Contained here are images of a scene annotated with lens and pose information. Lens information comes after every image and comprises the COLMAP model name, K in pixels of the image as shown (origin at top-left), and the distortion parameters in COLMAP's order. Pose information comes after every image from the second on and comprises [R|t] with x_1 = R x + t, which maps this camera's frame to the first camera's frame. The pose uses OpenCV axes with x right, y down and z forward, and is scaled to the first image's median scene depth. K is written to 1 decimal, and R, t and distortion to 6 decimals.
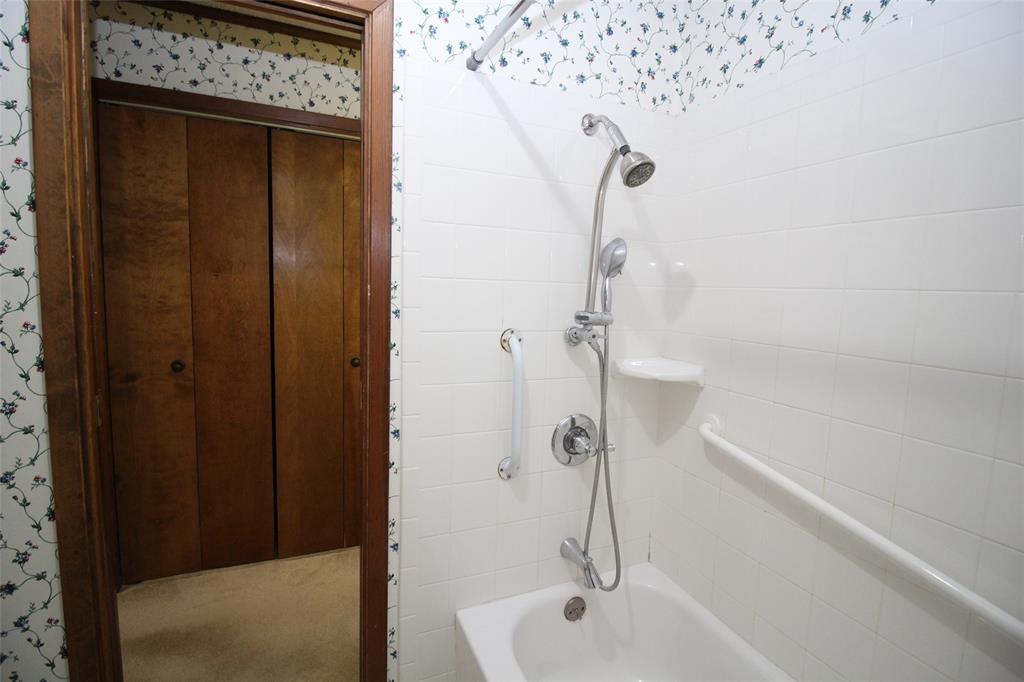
lens RADIAL K [[475.0, 0, 514.1], [0, 475.0, 337.8], [0, 0, 1]] dist [0.000448, -0.012778]
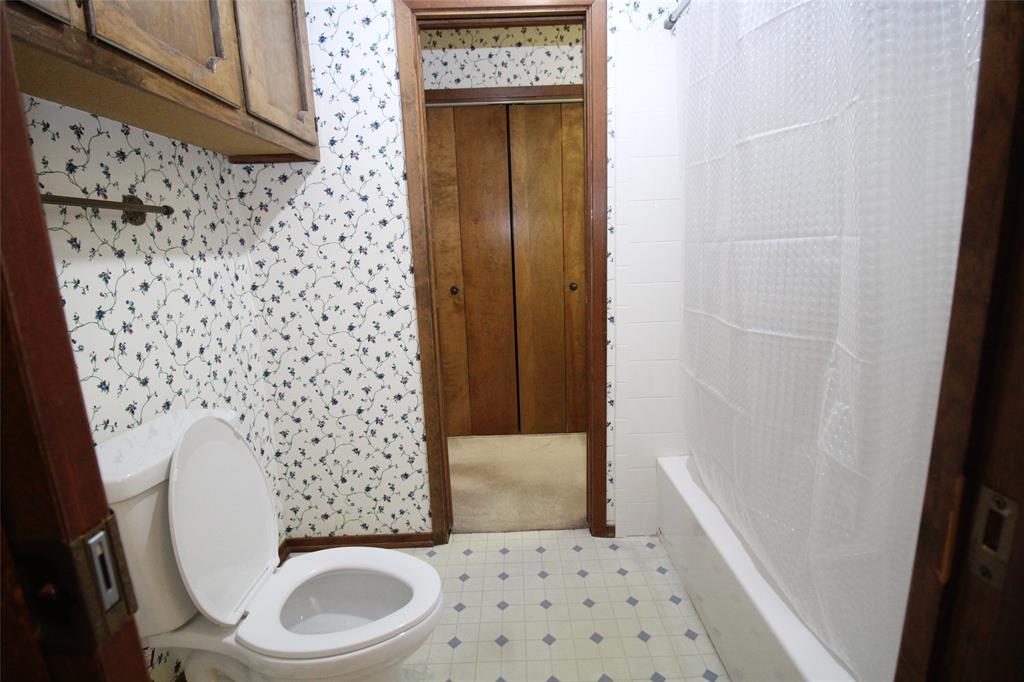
lens RADIAL K [[475.0, 0, 514.1], [0, 475.0, 337.8], [0, 0, 1]] dist [0.000448, -0.012778]
pose [[0.916038, 0.007938, -0.401014, 0.030645], [0.029207, 0.995830, 0.086430, 0.087212], [0.400027, -0.090885, 0.911986, -0.255576]]
